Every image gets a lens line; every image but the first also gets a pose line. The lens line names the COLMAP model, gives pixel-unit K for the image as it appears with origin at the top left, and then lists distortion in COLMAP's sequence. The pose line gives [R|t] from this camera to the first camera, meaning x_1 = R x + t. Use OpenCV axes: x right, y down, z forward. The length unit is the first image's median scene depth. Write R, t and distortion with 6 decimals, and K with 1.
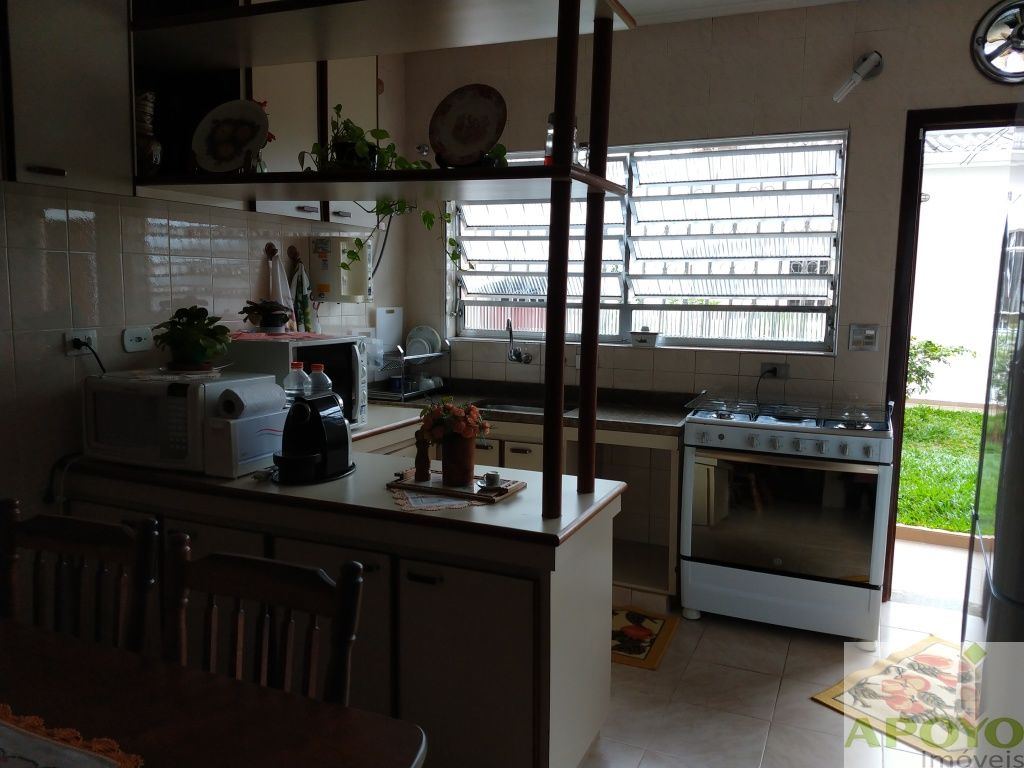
lens RADIAL K [[774.2, 0, 512.0], [0, 774.2, 384.0], [0, 0, 1]] dist [0.140261, -0.234609]
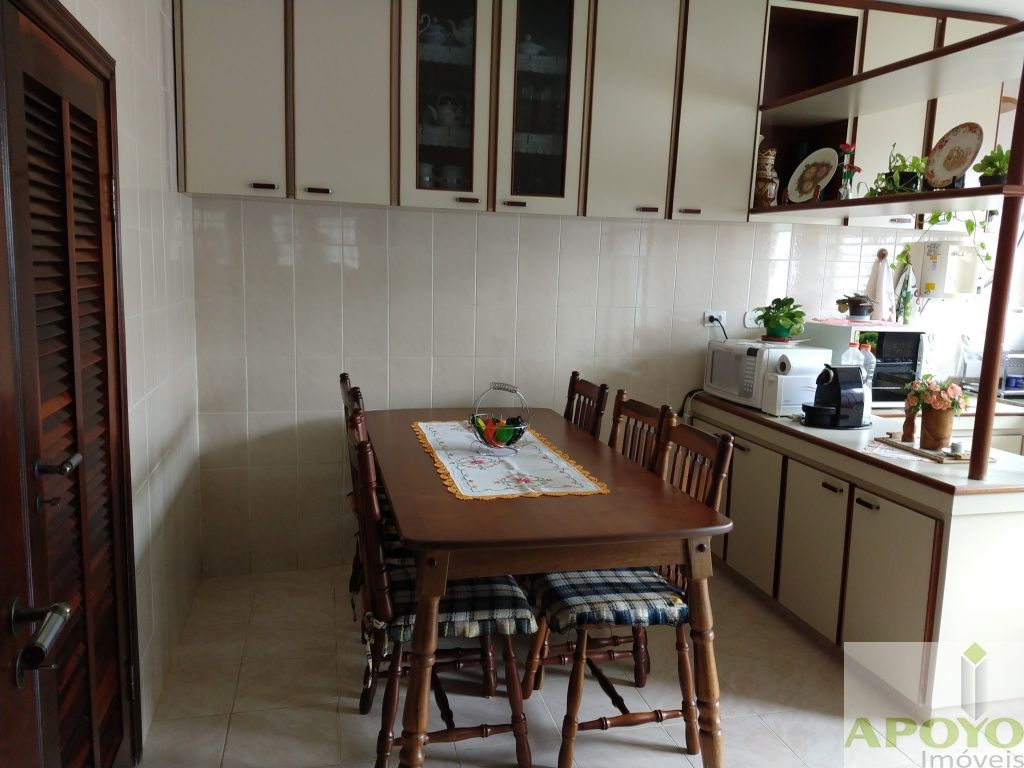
lens RADIAL K [[774.2, 0, 512.0], [0, 774.2, 384.0], [0, 0, 1]] dist [0.140261, -0.234609]
pose [[0.605407, 0.120435, -0.786751, 0.453193], [-0.121583, 0.990878, 0.058123, 0.035586], [0.786575, 0.060467, 0.614528, -0.252155]]
